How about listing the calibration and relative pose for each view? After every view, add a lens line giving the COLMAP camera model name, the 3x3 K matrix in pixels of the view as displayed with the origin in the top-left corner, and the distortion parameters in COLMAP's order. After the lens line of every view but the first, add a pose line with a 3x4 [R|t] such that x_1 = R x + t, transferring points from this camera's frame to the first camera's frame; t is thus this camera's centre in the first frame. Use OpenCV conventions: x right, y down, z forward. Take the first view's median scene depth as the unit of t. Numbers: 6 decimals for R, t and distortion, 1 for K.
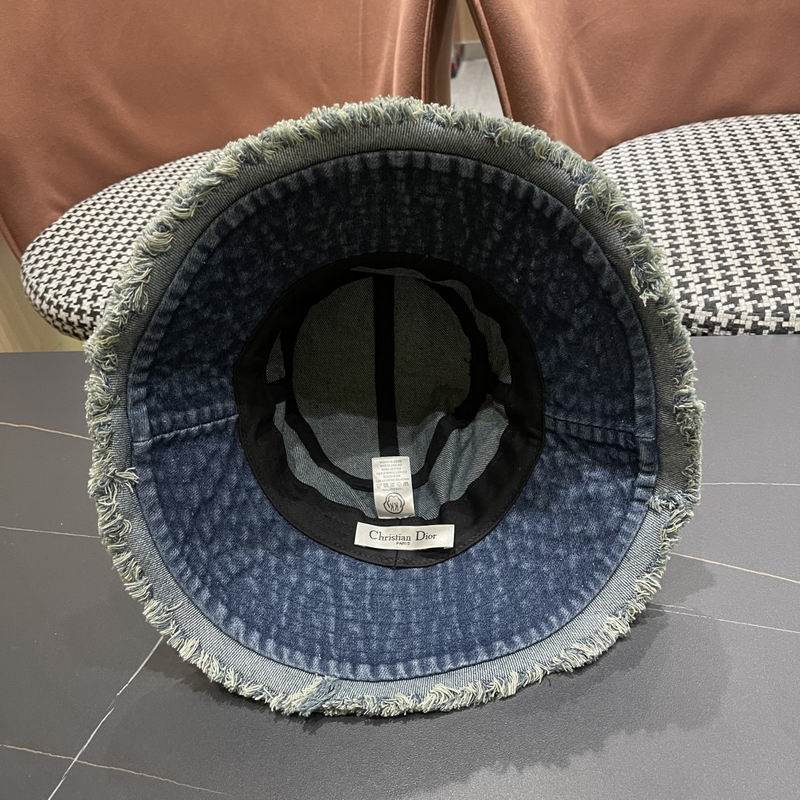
lens RADIAL K [[828.5, 0, 405.9], [0, 828.5, 408.8], [0, 0, 1]] dist [0.013551, 0.000000]
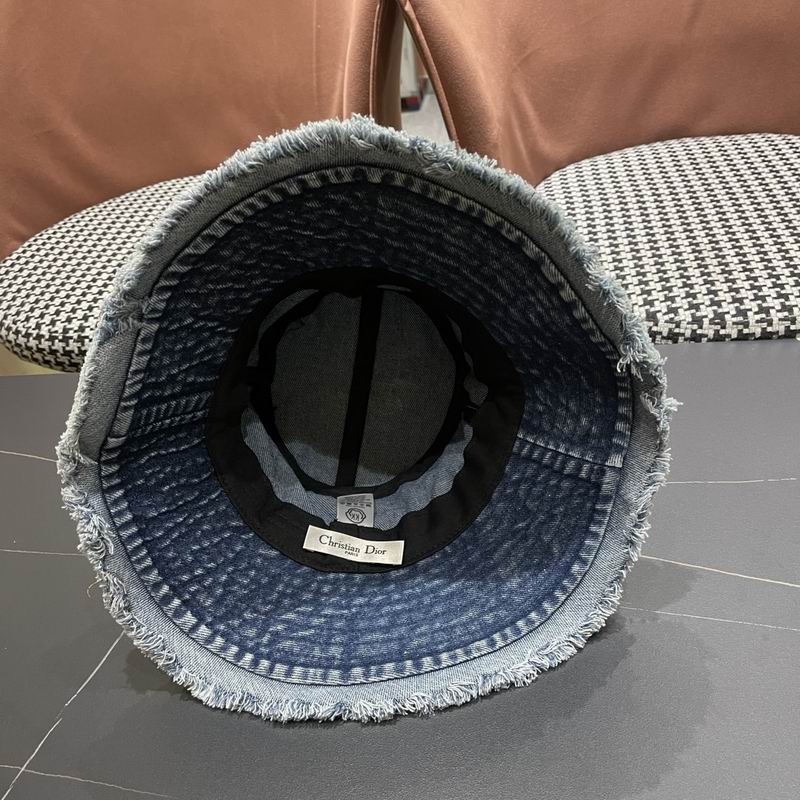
lens RADIAL K [[828.5, 0, 404.8], [0, 828.5, 404.3], [0, 0, 1]] dist [0.013551, 0.000000]
pose [[0.999415, -0.023106, 0.025220, 0.025729], [0.024156, 0.998818, -0.042170, 0.018507], [-0.024216, 0.042754, 0.998792, -0.017837]]
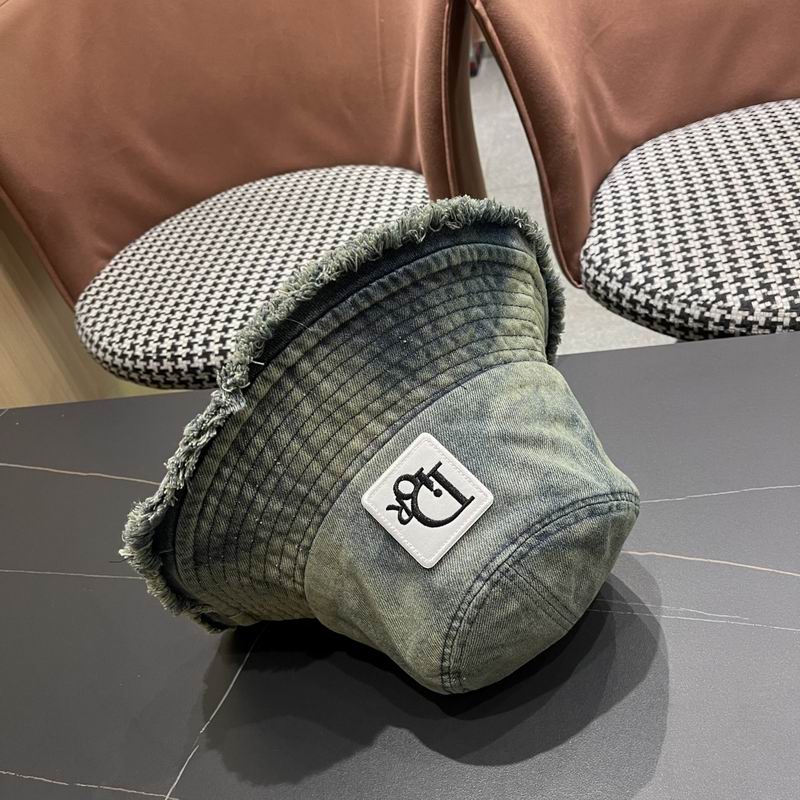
lens RADIAL K [[828.5, 0, 404.1], [0, 828.5, 405.8], [0, 0, 1]] dist [0.013551, 0.000000]
pose [[0.995230, -0.077302, -0.059518, 0.004127], [0.077457, 0.996996, 0.000295, -0.029340], [0.059317, -0.004903, 0.998227, -0.023678]]
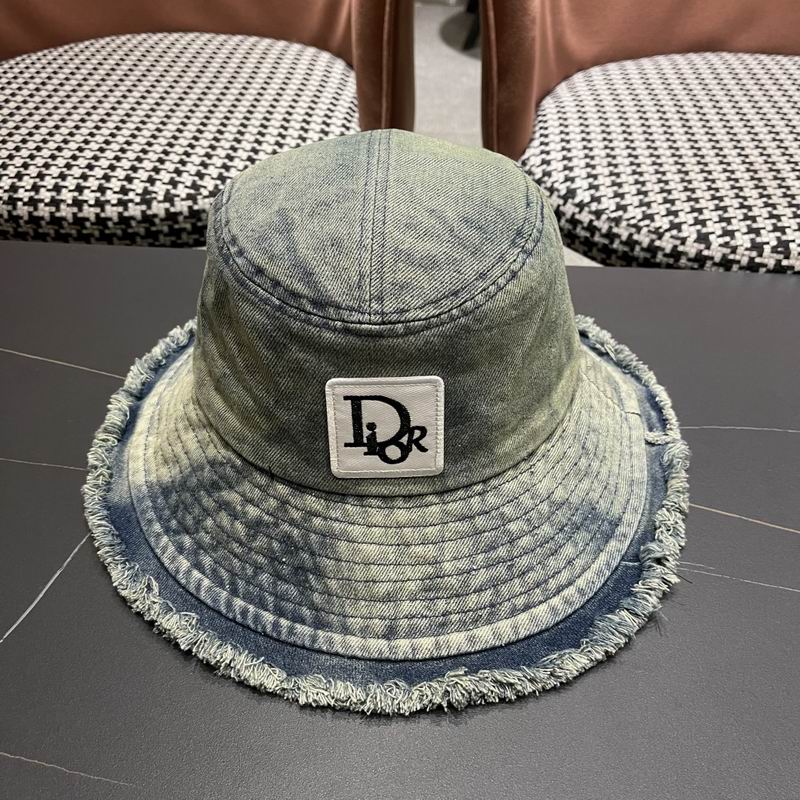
lens RADIAL K [[828.5, 0, 396.6], [0, 828.5, 409.9], [0, 0, 1]] dist [0.013551, 0.000000]
pose [[0.991692, 0.056059, 0.115776, -0.043943], [-0.060426, 0.997574, 0.034561, 0.041490], [-0.113558, -0.041270, 0.992674, 0.120760]]
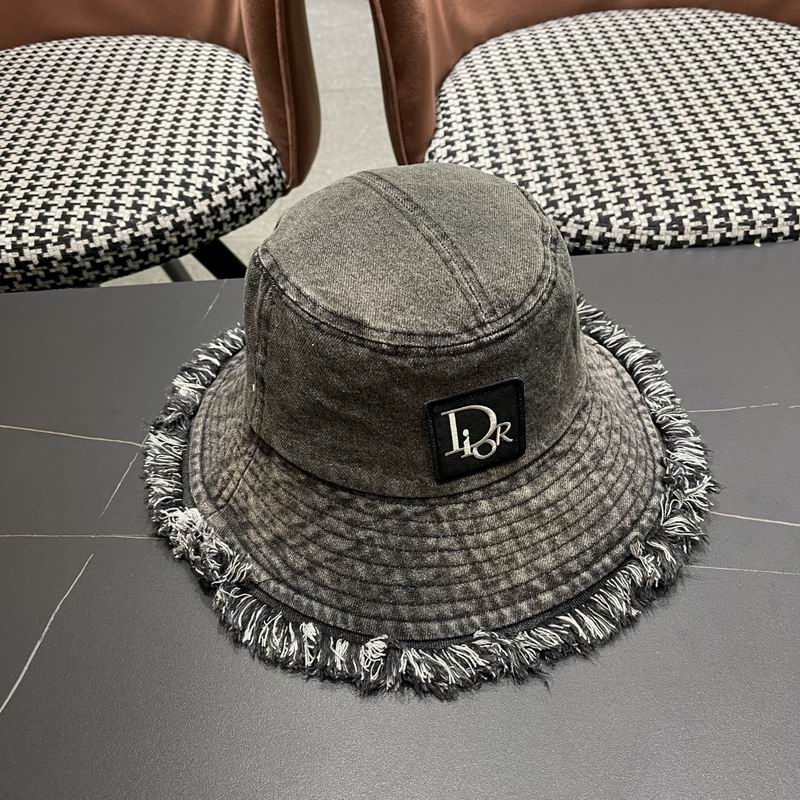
lens RADIAL K [[828.5, 0, 406.2], [0, 828.5, 415.1], [0, 0, 1]] dist [0.013551, 0.000000]
pose [[0.980319, -0.077836, 0.181427, -0.035703], [0.056790, 0.991335, 0.118444, -0.024438], [-0.189075, -0.105810, 0.976245, 0.081417]]
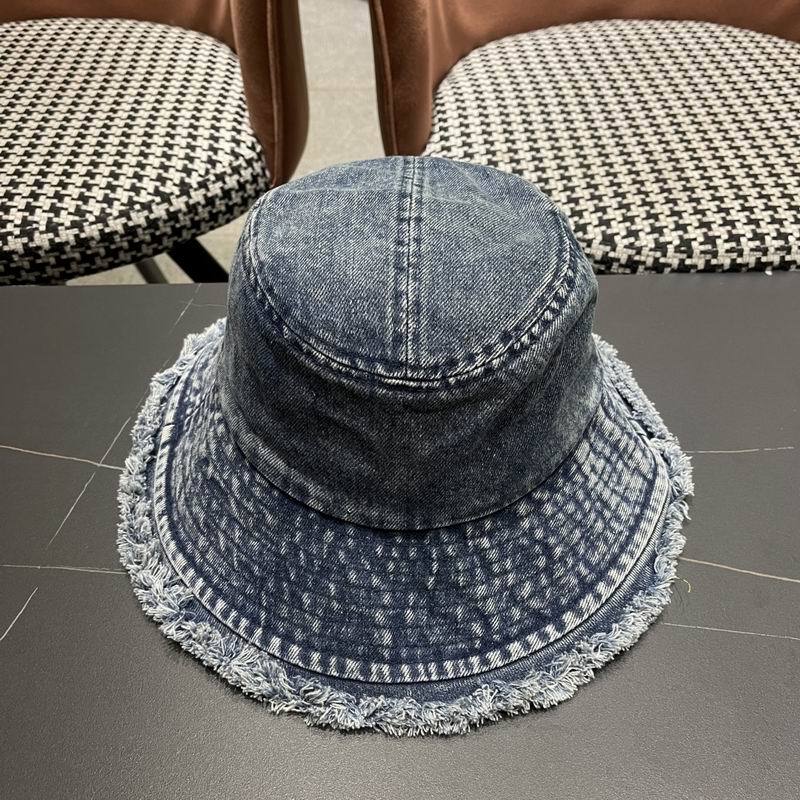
lens RADIAL K [[828.5, 0, 397.6], [0, 828.5, 417.4], [0, 0, 1]] dist [0.013551, 0.000000]
pose [[0.977414, -0.037360, 0.208005, -0.038261], [0.012960, 0.992994, 0.117453, -0.035014], [-0.210935, -0.112105, 0.971050, 0.136677]]
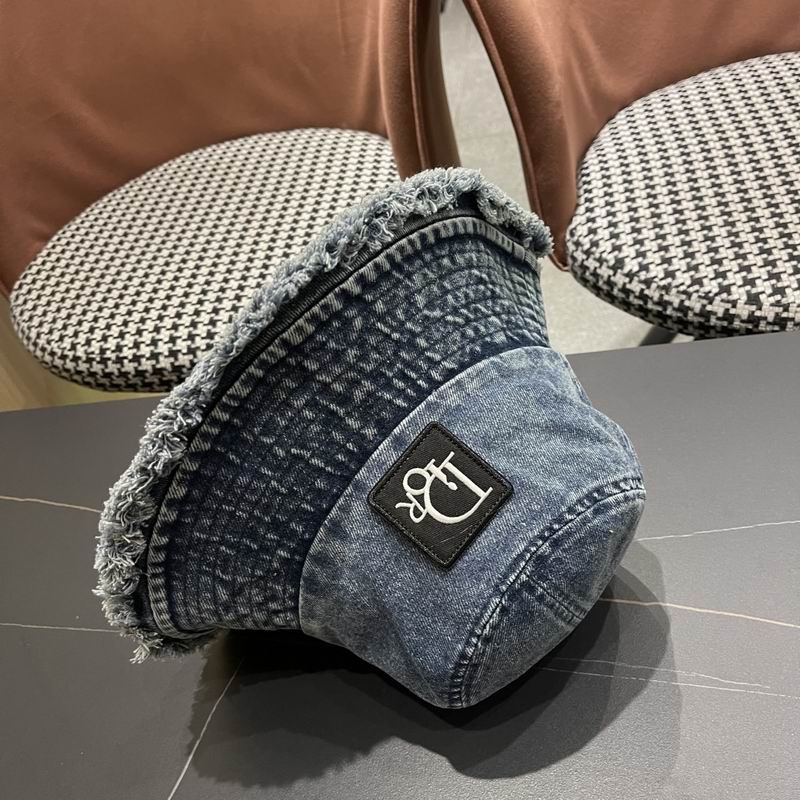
lens RADIAL K [[828.5, 0, 396.4], [0, 828.5, 412.9], [0, 0, 1]] dist [0.013551, 0.000000]
pose [[0.994500, -0.096202, -0.041406, 0.004747], [0.099305, 0.991763, 0.080901, -0.093933], [0.033282, -0.084568, 0.995862, 0.063728]]
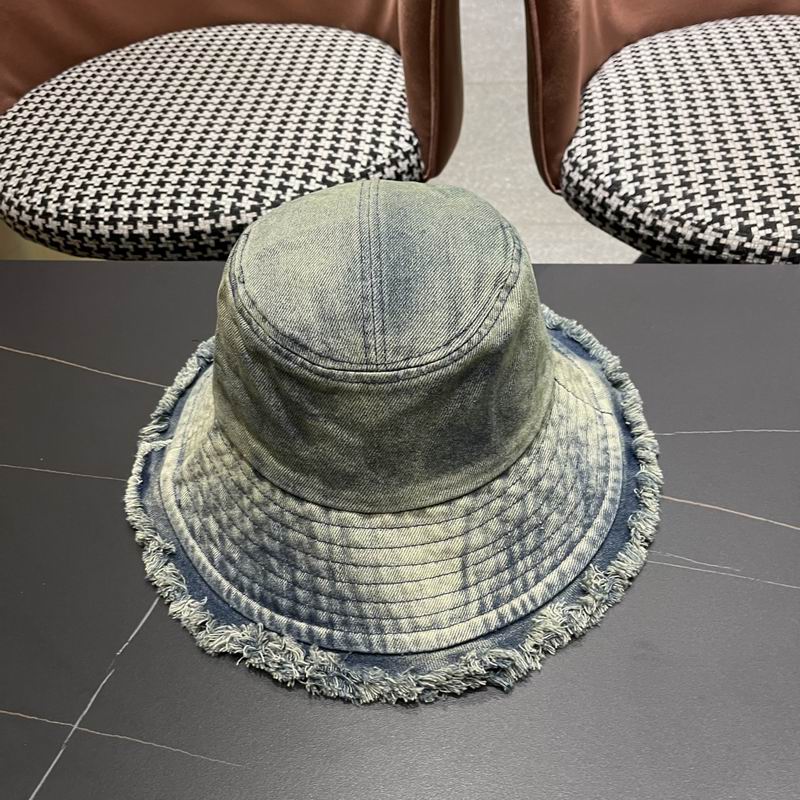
lens RADIAL K [[828.5, 0, 395.7], [0, 828.5, 415.5], [0, 0, 1]] dist [0.013551, 0.000000]
pose [[0.998887, 0.017494, 0.043803, -0.048019], [-0.022858, 0.991878, 0.125120, -0.022308], [-0.041258, -0.125982, 0.991174, 0.063437]]
